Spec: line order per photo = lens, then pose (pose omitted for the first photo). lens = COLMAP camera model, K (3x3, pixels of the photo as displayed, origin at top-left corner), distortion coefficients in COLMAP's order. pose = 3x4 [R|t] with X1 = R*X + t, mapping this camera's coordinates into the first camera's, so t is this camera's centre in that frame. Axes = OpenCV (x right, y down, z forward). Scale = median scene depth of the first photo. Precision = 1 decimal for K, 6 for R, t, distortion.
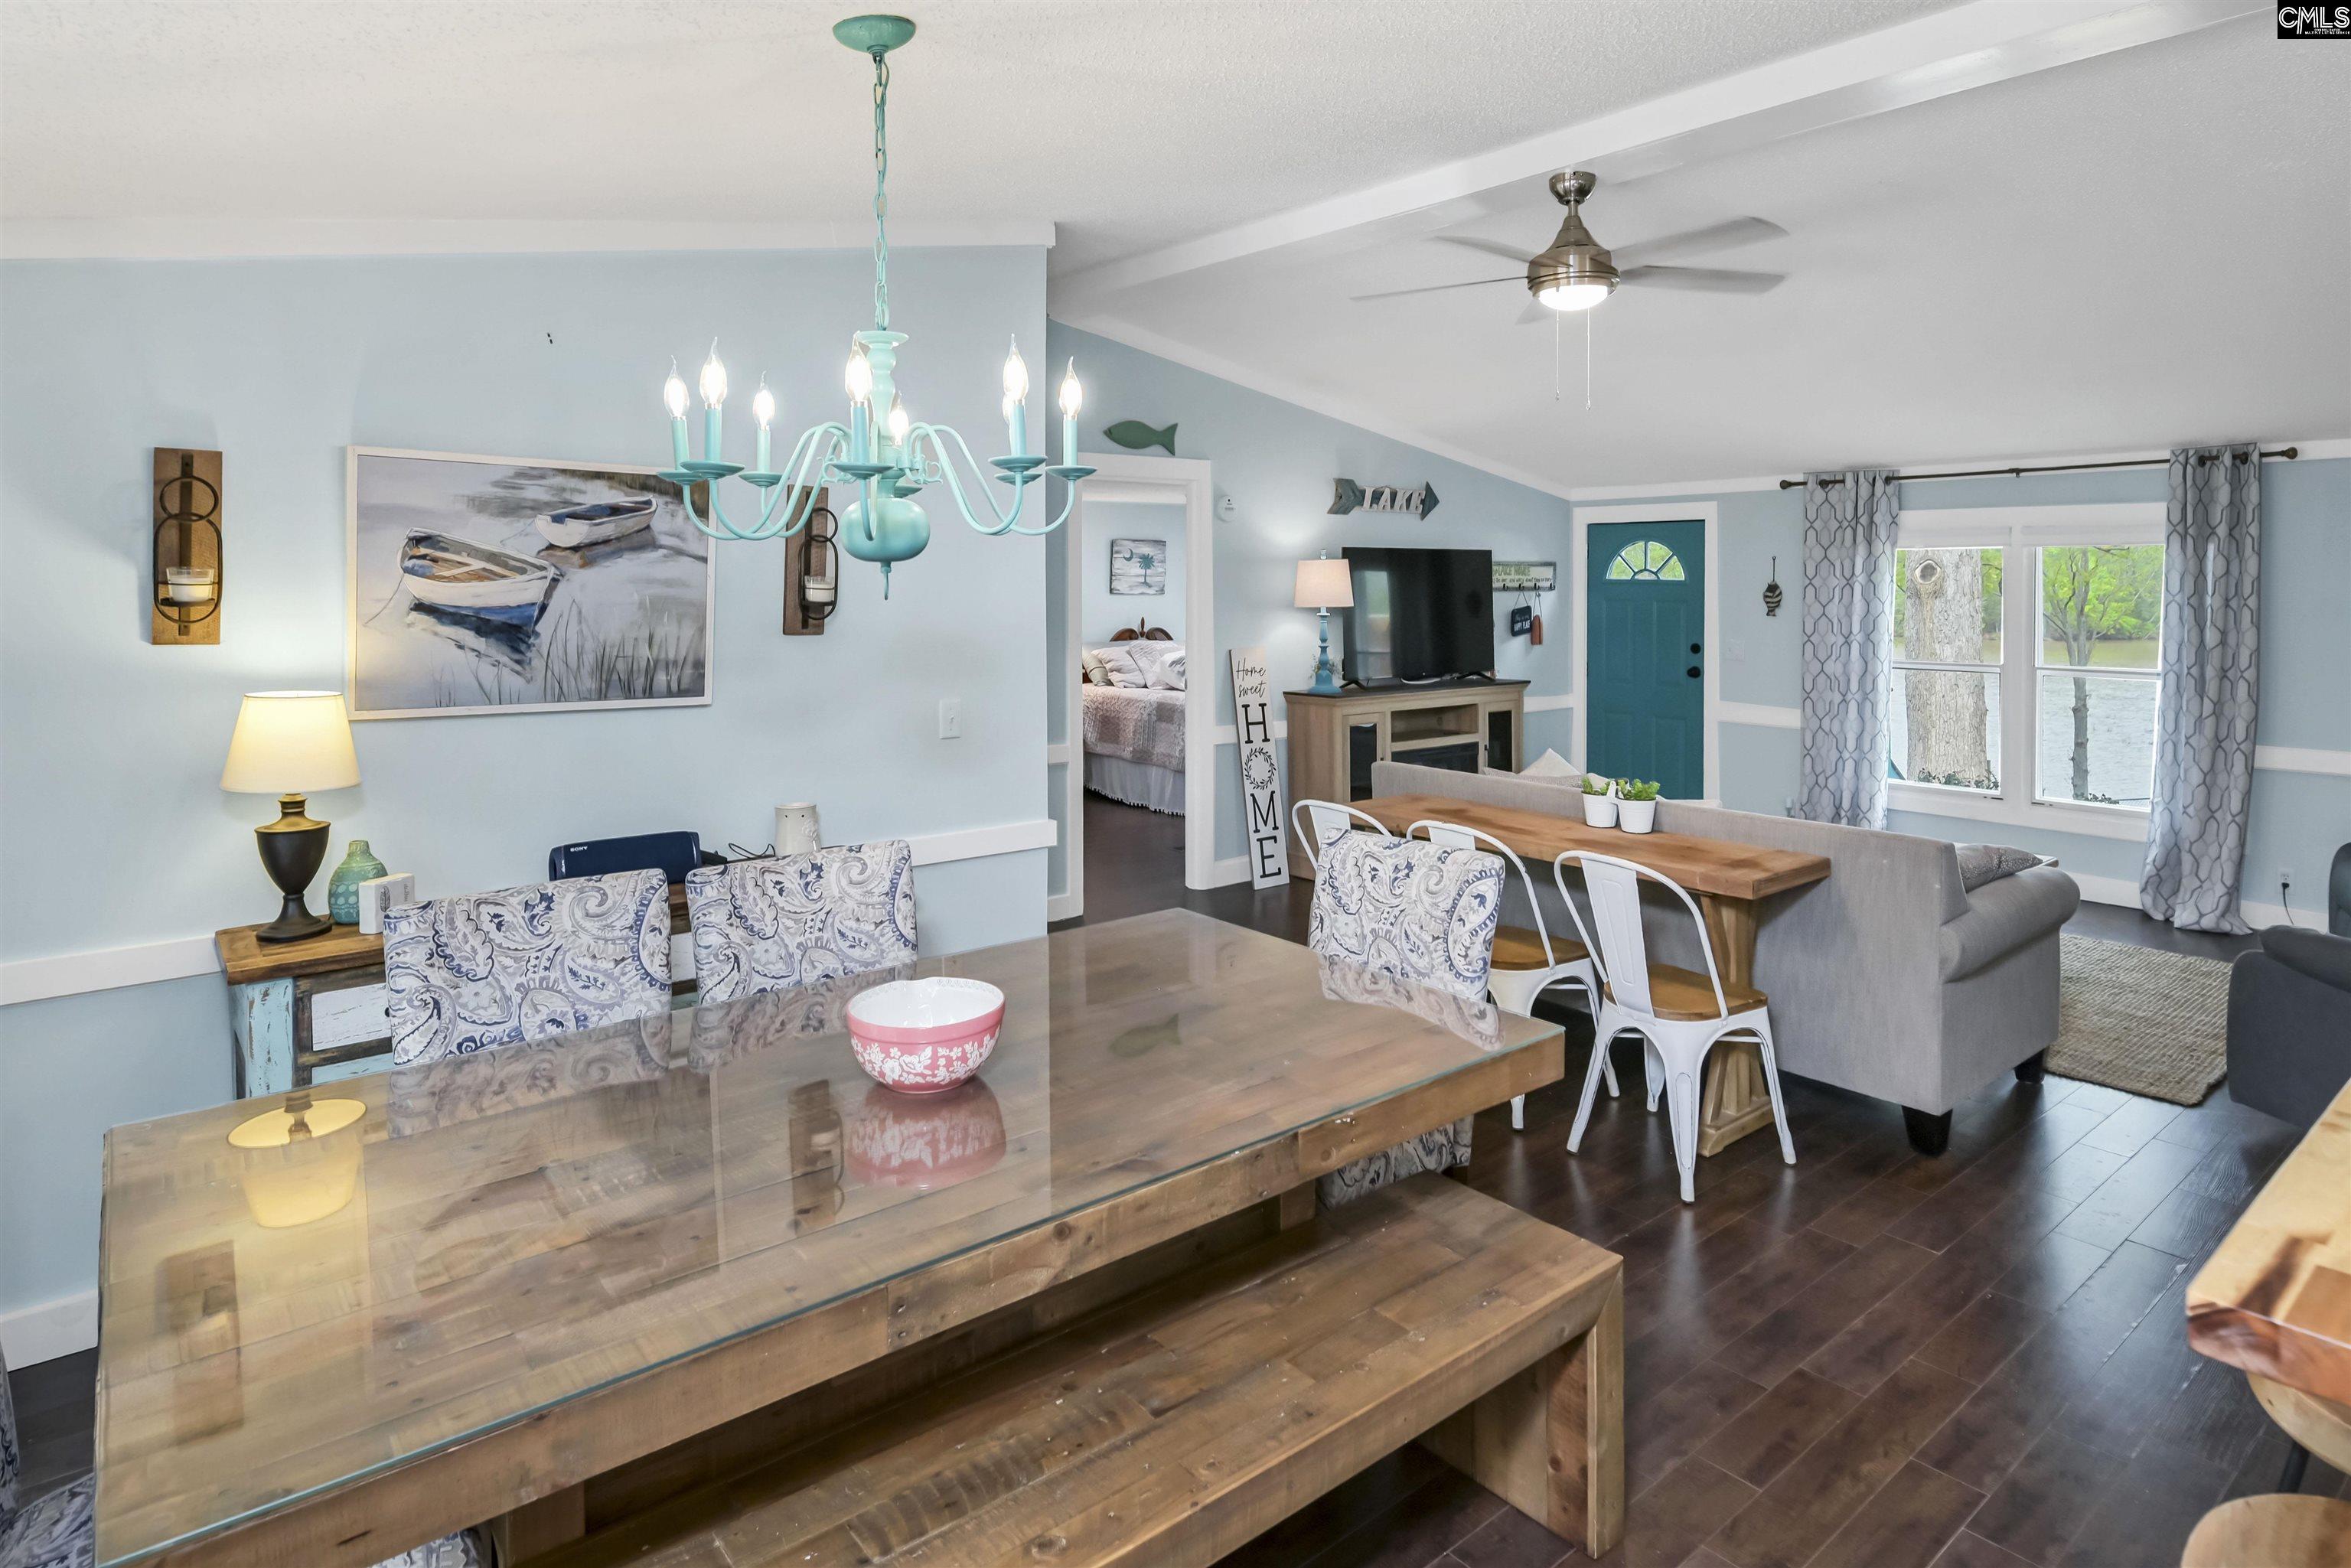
lens RADIAL K [[1270.9, 0, 1171.2], [0, 1270.9, 599.7], [0, 0, 1]] dist [0.010131, -0.012233]
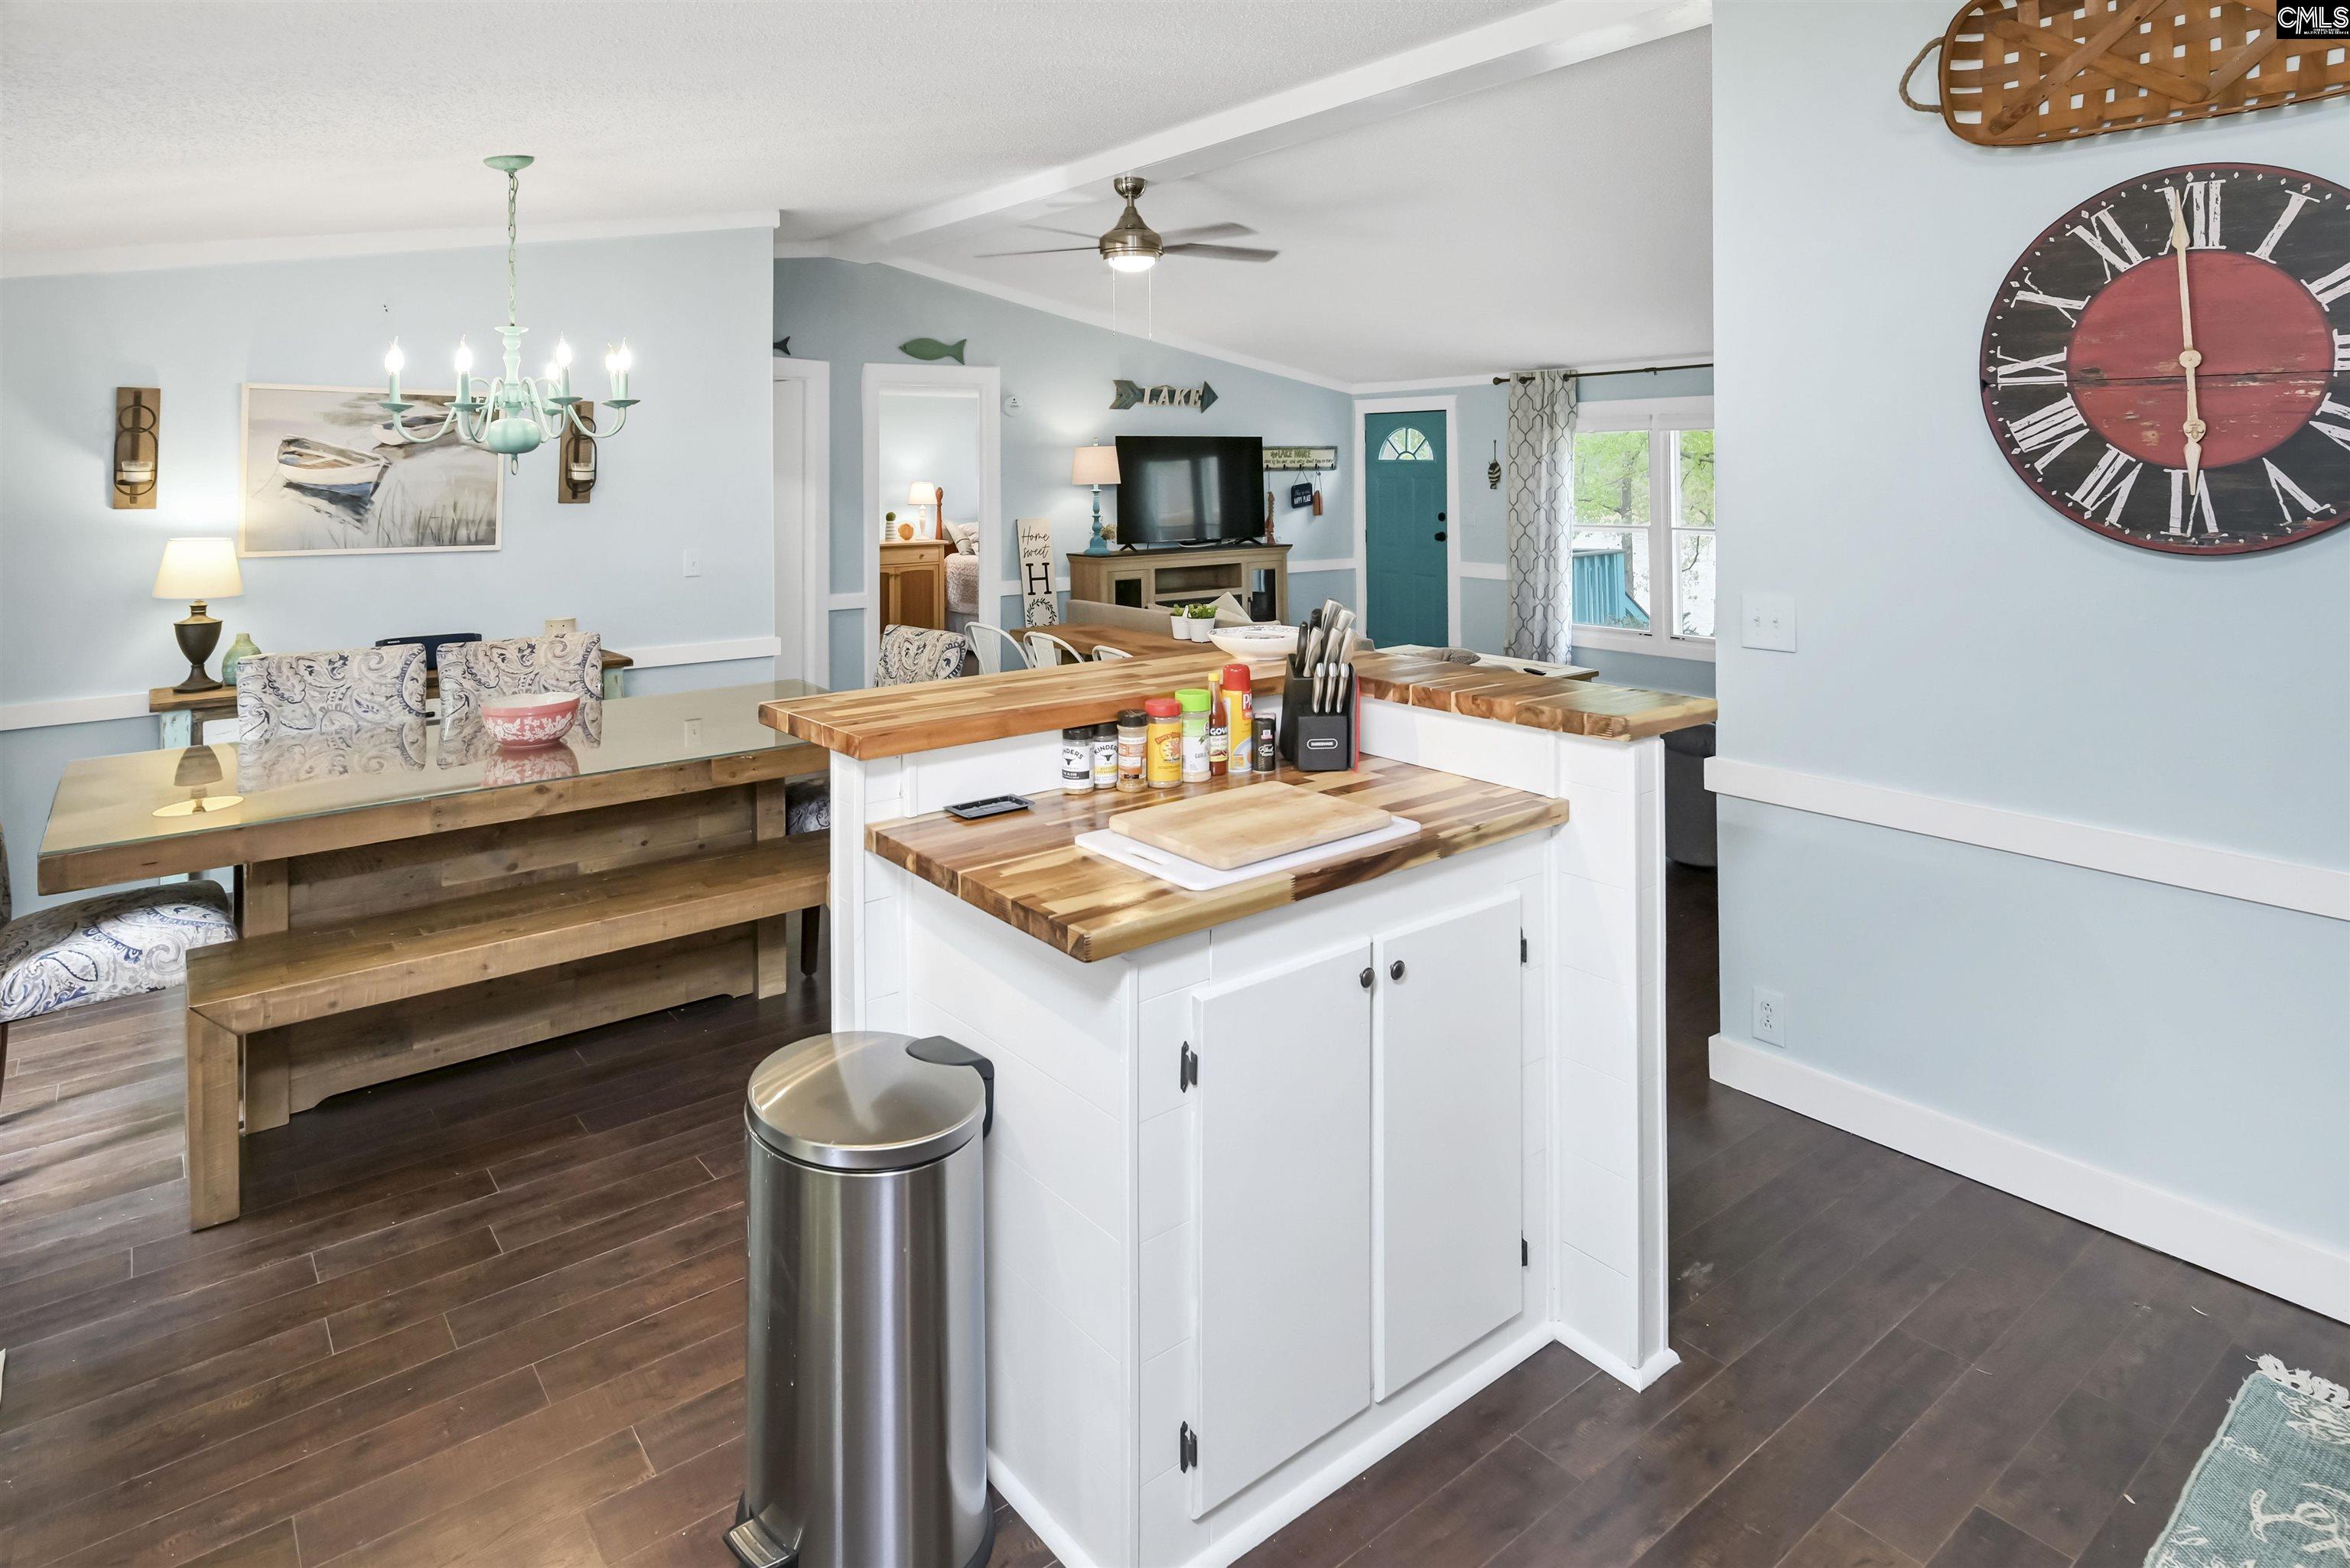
lens RADIAL K [[1270.3, 0, 1212.8], [0, 1270.3, 438.5], [0, 0, 1]] dist [0.010131, -0.012233]
pose [[0.999946, -0.009003, 0.005276, 0.475228], [0.009188, 0.999308, -0.036056, 0.013962], [-0.004948, 0.036103, 0.999336, -0.503375]]
